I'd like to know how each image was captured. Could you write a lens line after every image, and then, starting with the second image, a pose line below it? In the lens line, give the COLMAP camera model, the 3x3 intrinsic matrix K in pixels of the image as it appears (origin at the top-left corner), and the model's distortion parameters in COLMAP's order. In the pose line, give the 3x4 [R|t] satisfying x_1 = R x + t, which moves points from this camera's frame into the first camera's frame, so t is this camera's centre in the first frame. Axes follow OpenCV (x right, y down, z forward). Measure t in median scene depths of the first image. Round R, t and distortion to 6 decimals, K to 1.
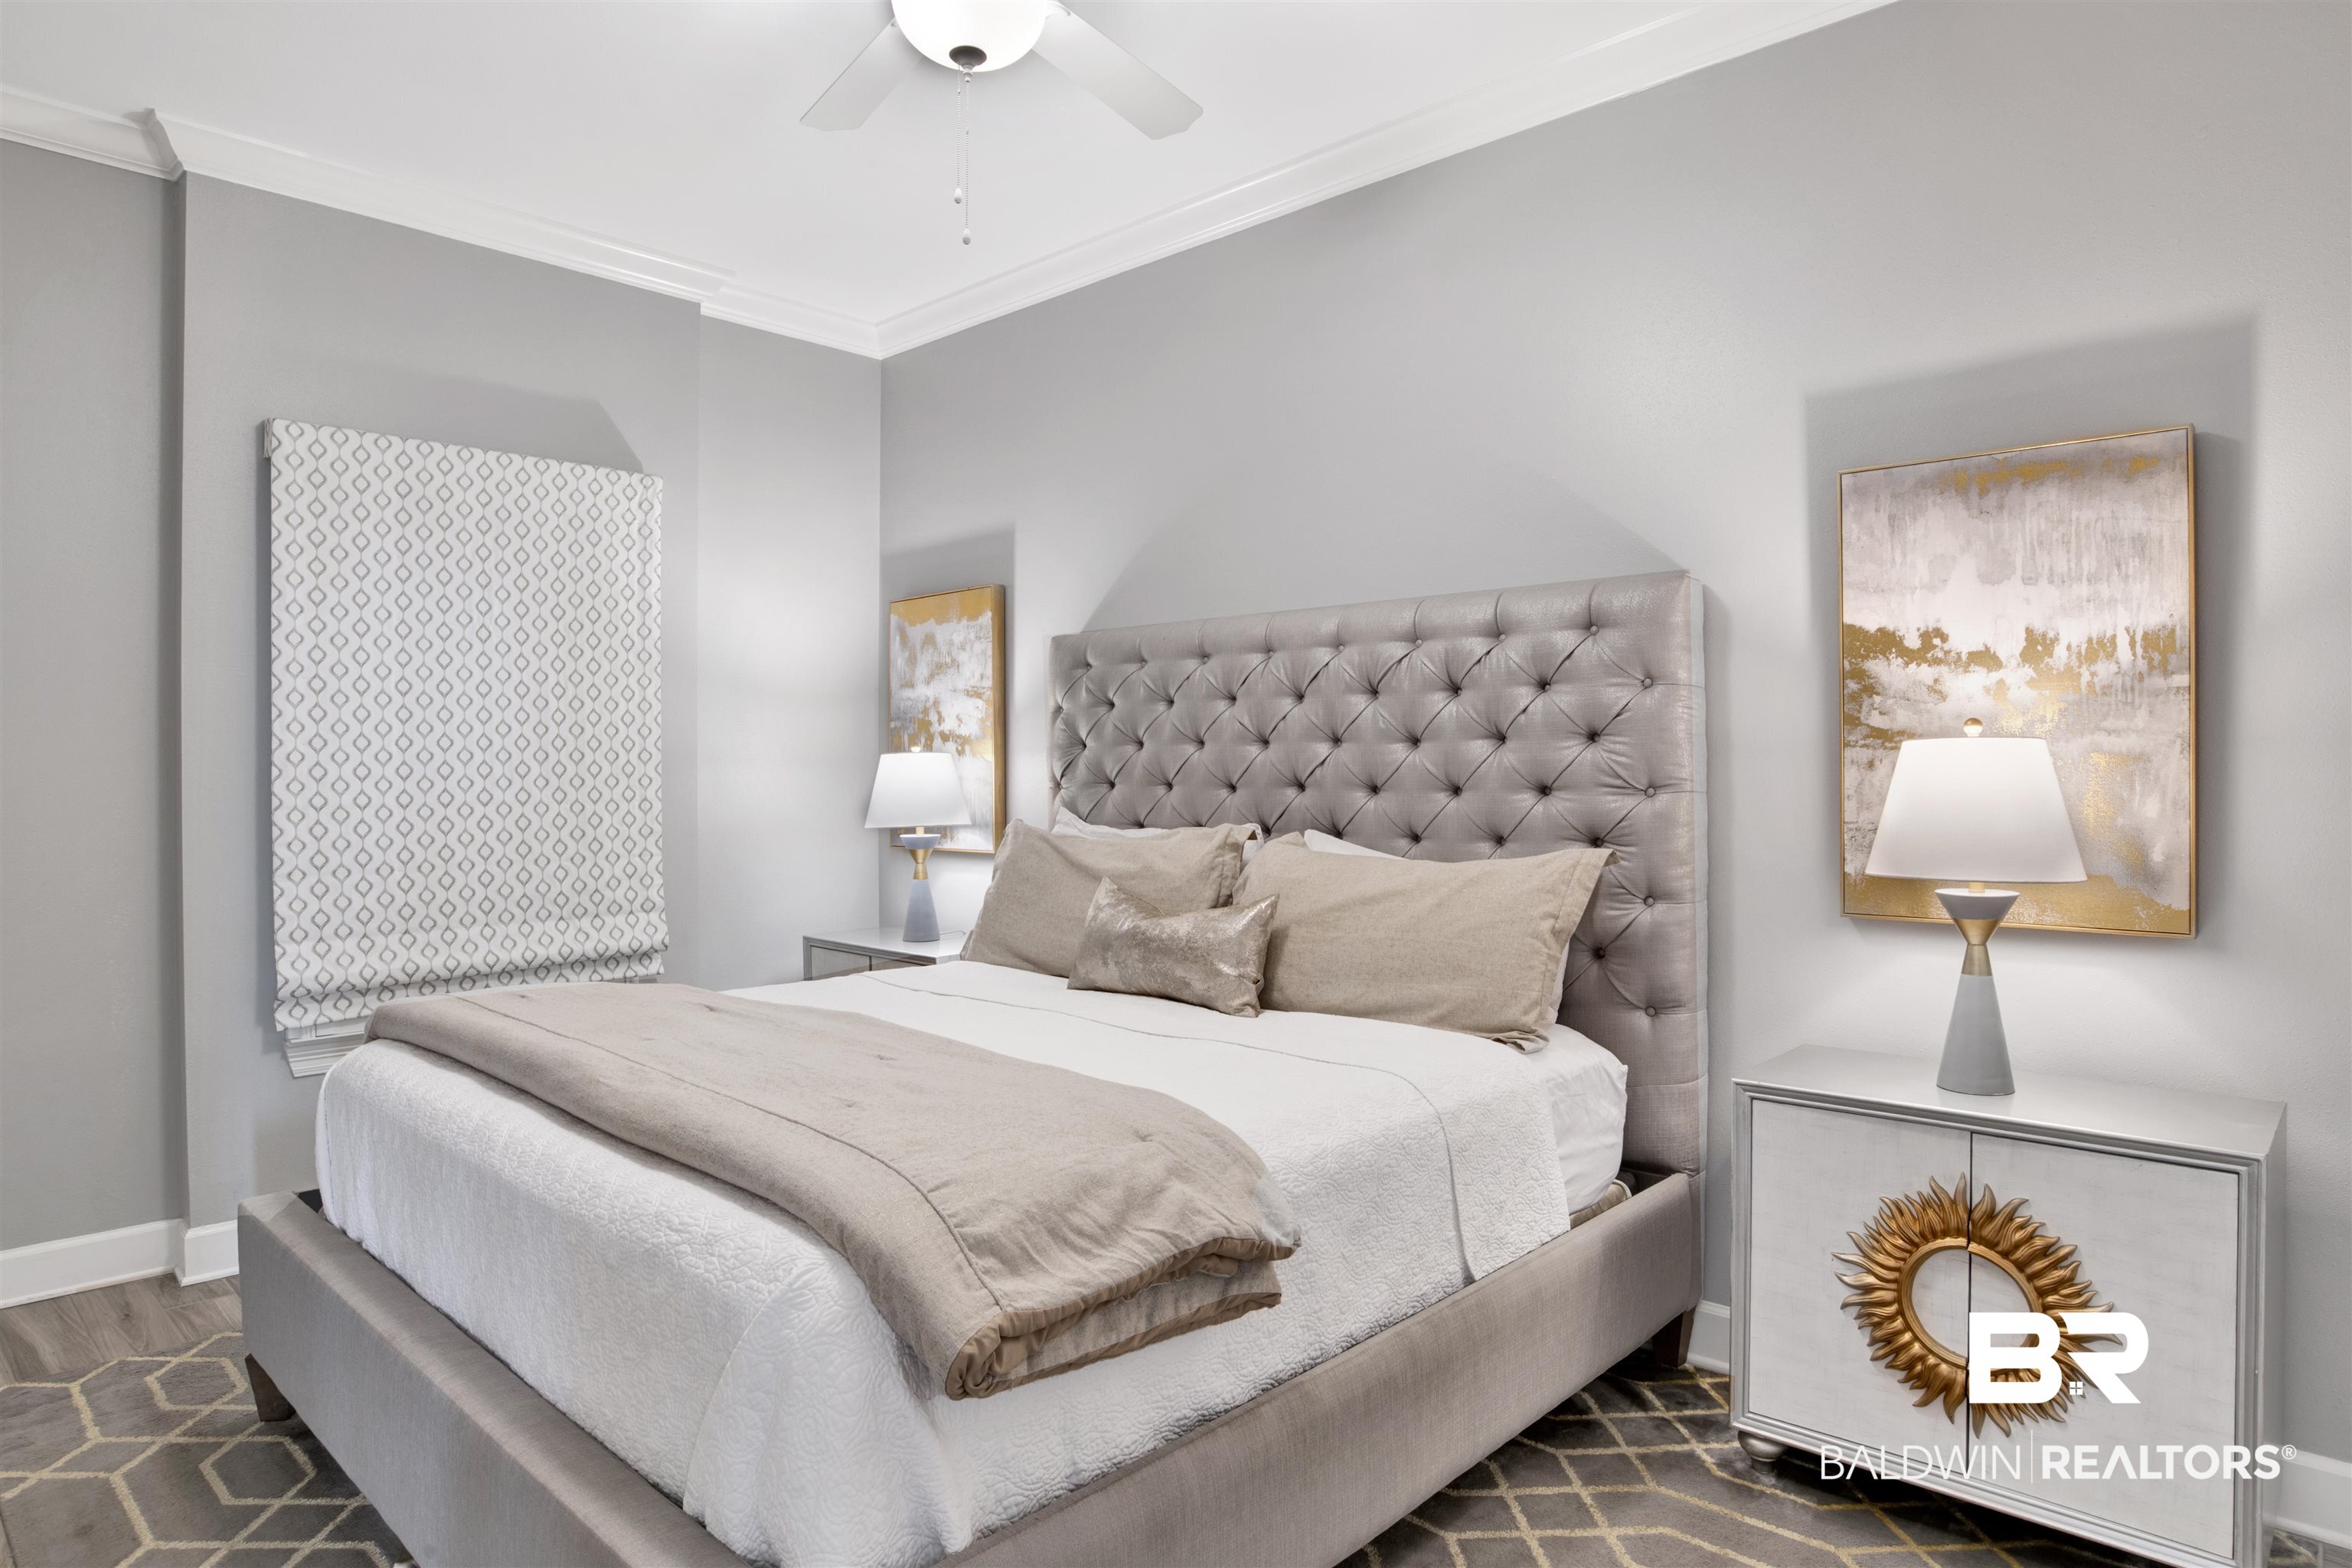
lens RADIAL K [[1314.2, 0, 1192.6], [0, 1314.2, 774.6], [0, 0, 1]] dist [-0.065898, 0.021879]
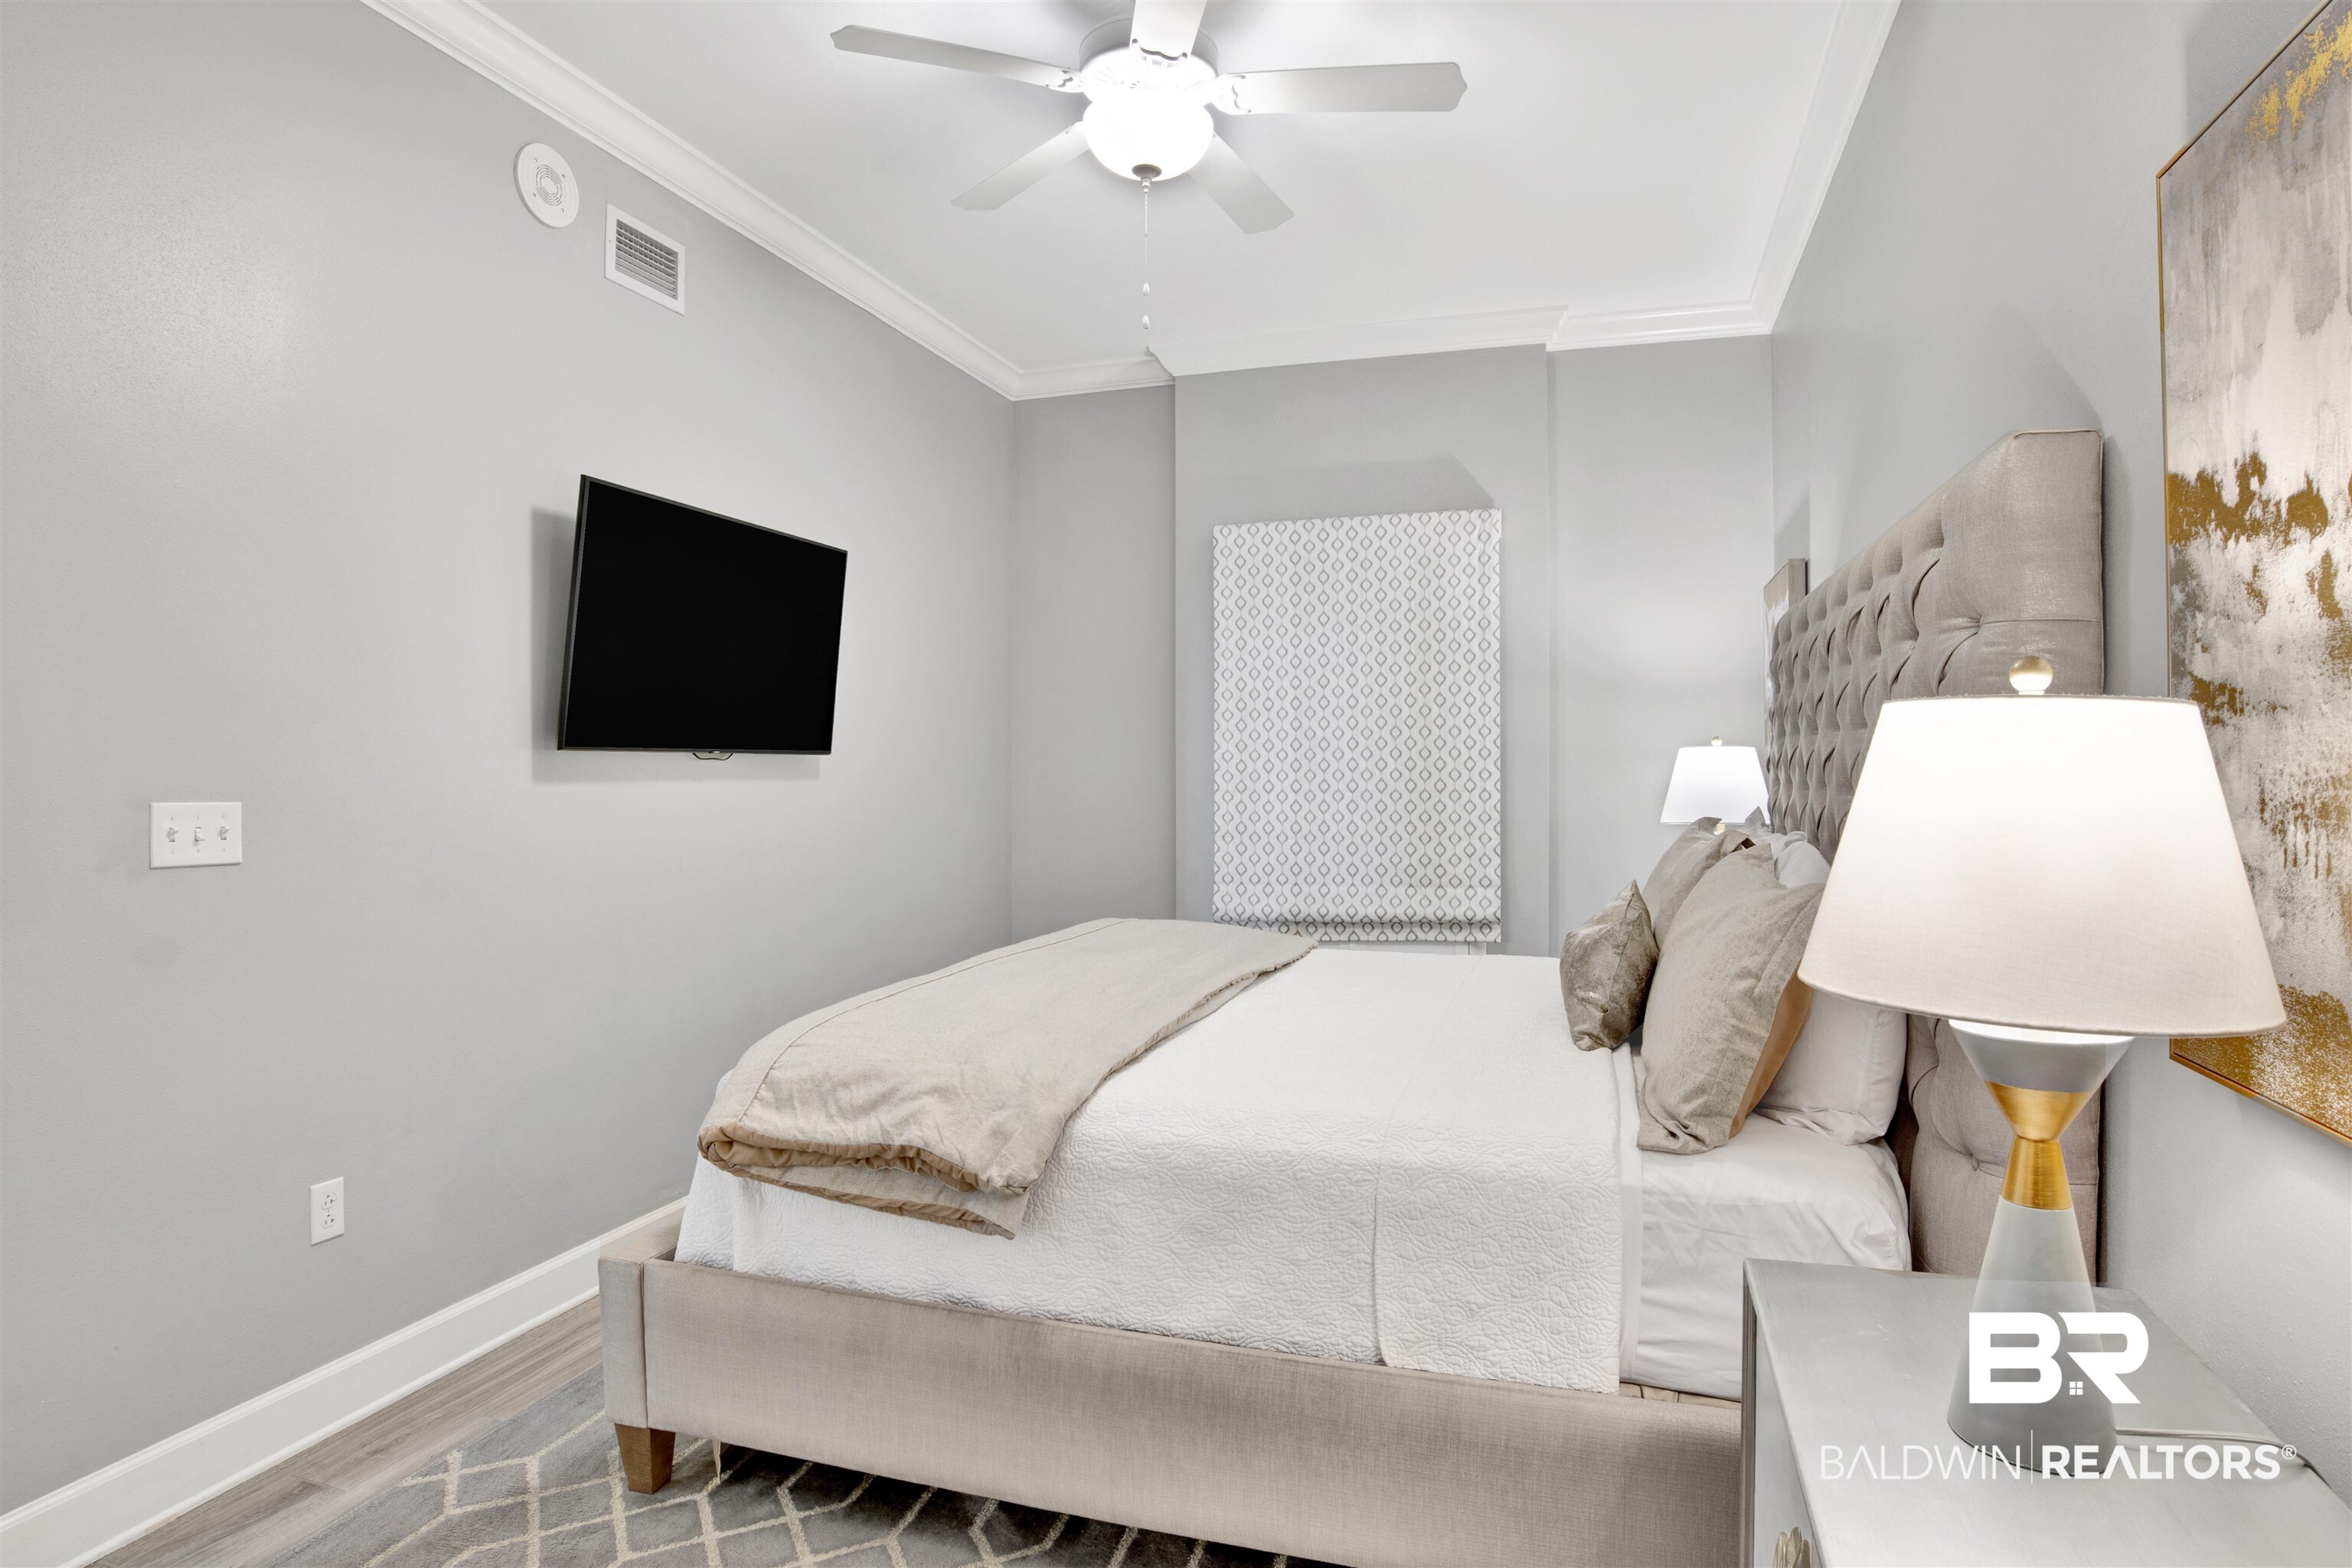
lens RADIAL K [[1260.2, 0, 1222.9], [0, 1260.2, 776.3], [0, 0, 1]] dist [-0.067068, 0.027093]
pose [[0.453150, 0.007796, -0.891400, 0.506377], [-0.001852, 0.999968, 0.007804, -0.001702], [0.891432, -0.001885, 0.453150, 0.305885]]
